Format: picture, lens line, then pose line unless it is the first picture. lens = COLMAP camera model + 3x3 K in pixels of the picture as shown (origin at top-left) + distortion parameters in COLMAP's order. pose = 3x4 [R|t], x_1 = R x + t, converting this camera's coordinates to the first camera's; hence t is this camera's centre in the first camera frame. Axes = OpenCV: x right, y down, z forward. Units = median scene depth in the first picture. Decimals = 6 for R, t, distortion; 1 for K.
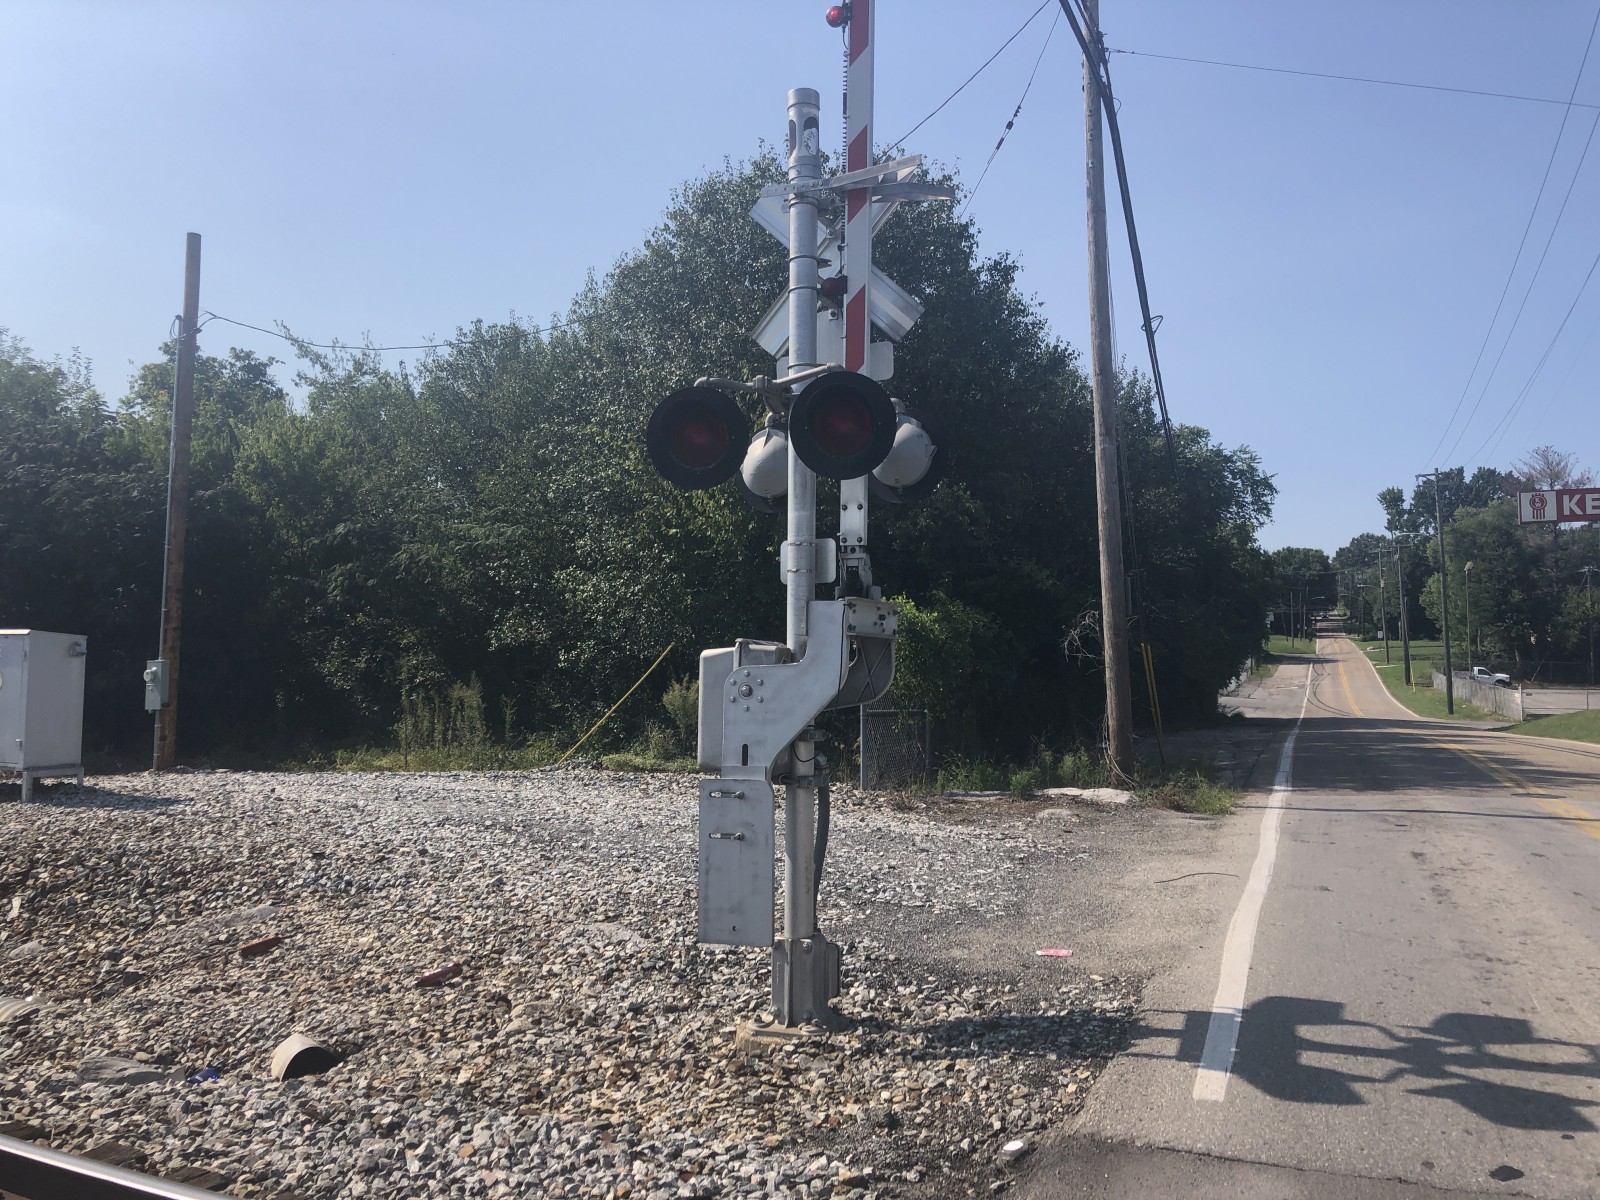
lens RADIAL K [[1265.3, 0, 800.0], [0, 1265.3, 600.0], [0, 0, 1]] dist [0.053379, -0.088548]
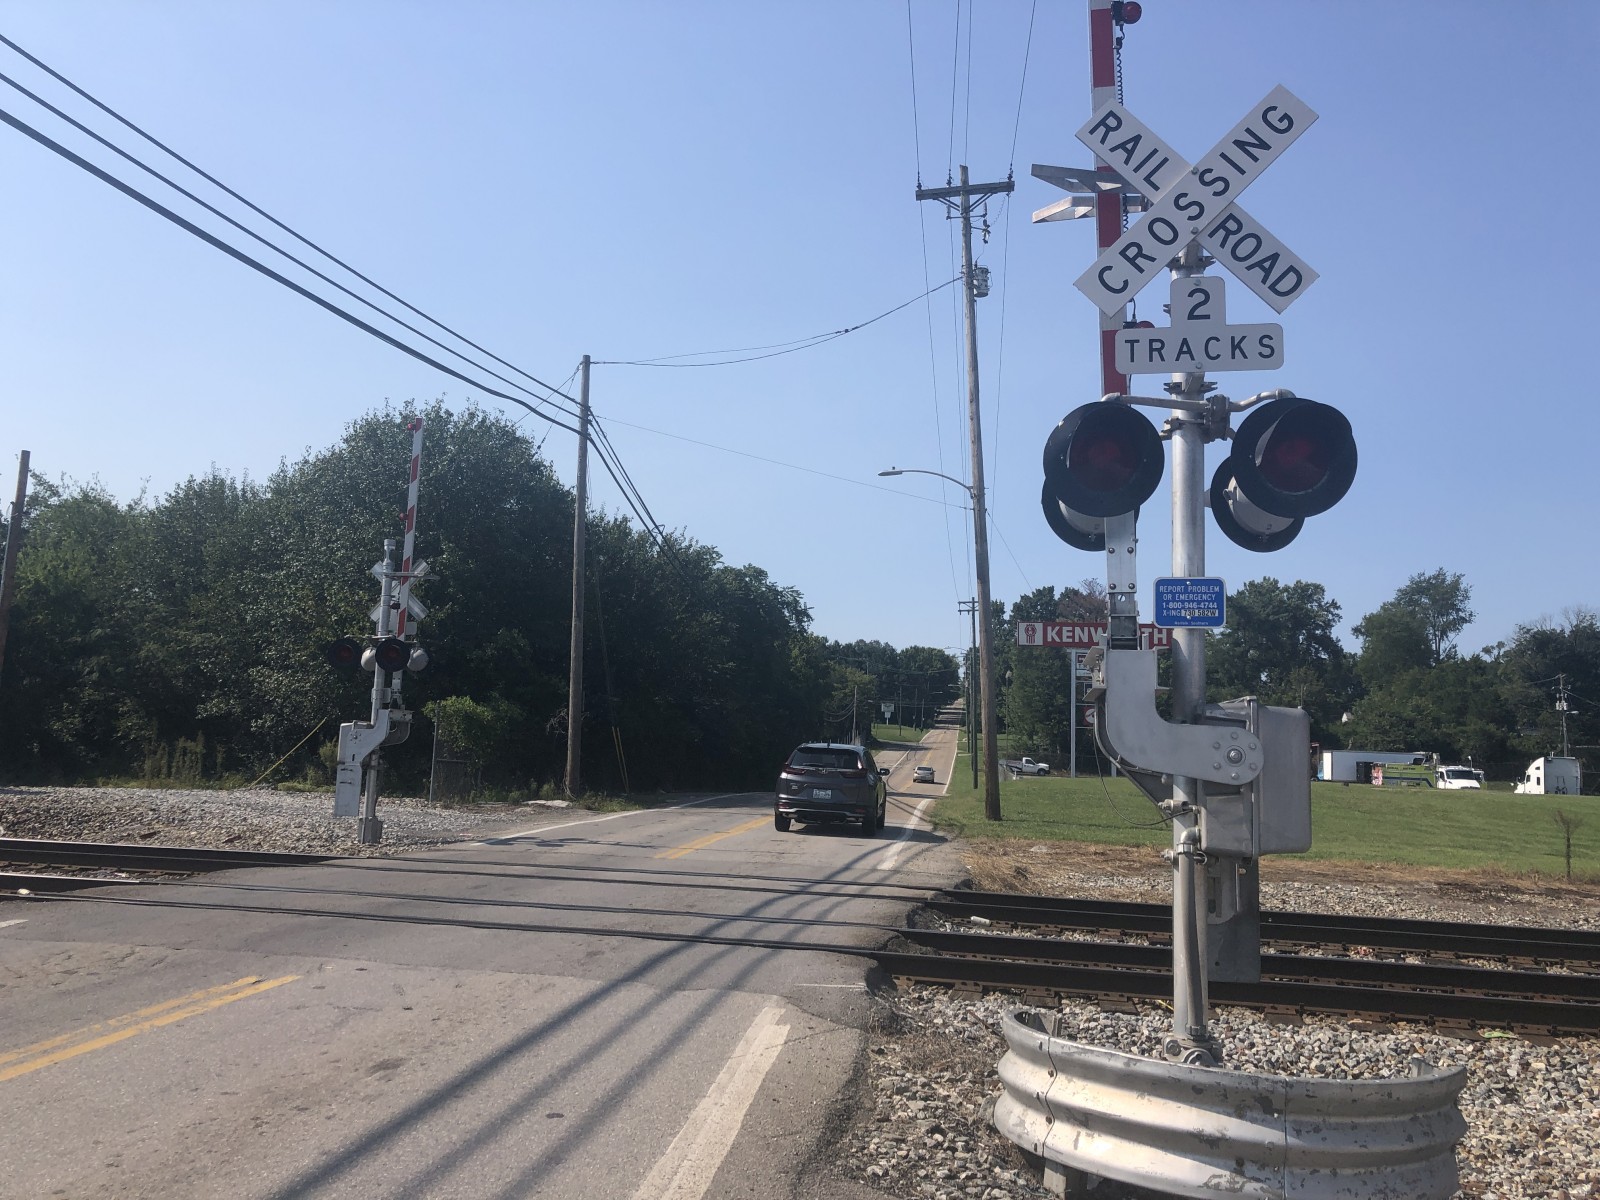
lens RADIAL K [[1265.3, 0, 800.0], [0, 1265.3, 600.0], [0, 0, 1]] dist [0.053379, -0.088548]
pose [[0.965680, 0.059764, 0.252766, 0.066750], [-0.043825, 0.996707, -0.068227, -0.032751], [-0.256011, 0.054808, 0.965119, -0.765735]]
